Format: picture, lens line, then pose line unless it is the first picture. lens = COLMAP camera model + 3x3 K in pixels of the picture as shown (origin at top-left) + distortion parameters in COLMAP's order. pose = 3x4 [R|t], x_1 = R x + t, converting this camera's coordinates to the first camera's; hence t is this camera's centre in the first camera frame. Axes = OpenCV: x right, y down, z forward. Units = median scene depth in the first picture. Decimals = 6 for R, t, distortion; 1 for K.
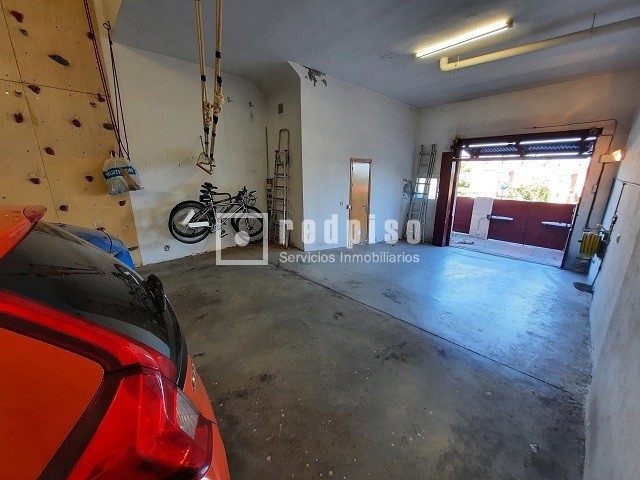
lens RADIAL K [[253.3, 0, 325.9], [0, 253.3, 238.7], [0, 0, 1]] dist [0.000828, 0.000287]
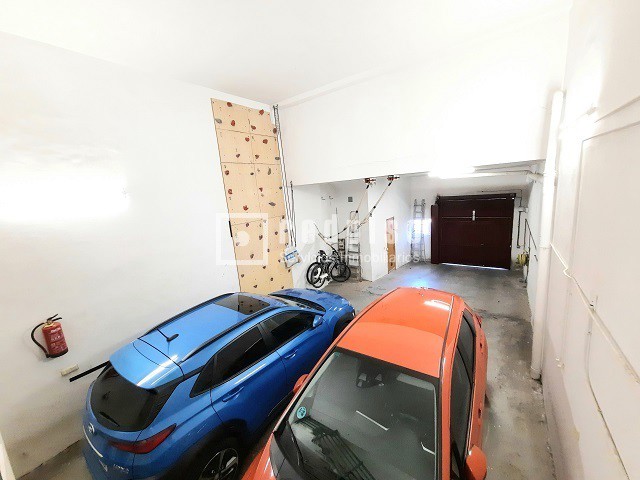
lens RADIAL K [[259.8, 0, 326.2], [0, 259.8, 239.0], [0, 0, 1]] dist [0.001659, 0.001119]
pose [[0.979236, -0.115726, 0.166448, -0.754743], [0.126821, 0.990251, -0.057617, -0.202099], [-0.158157, 0.077530, 0.984365, -0.754409]]
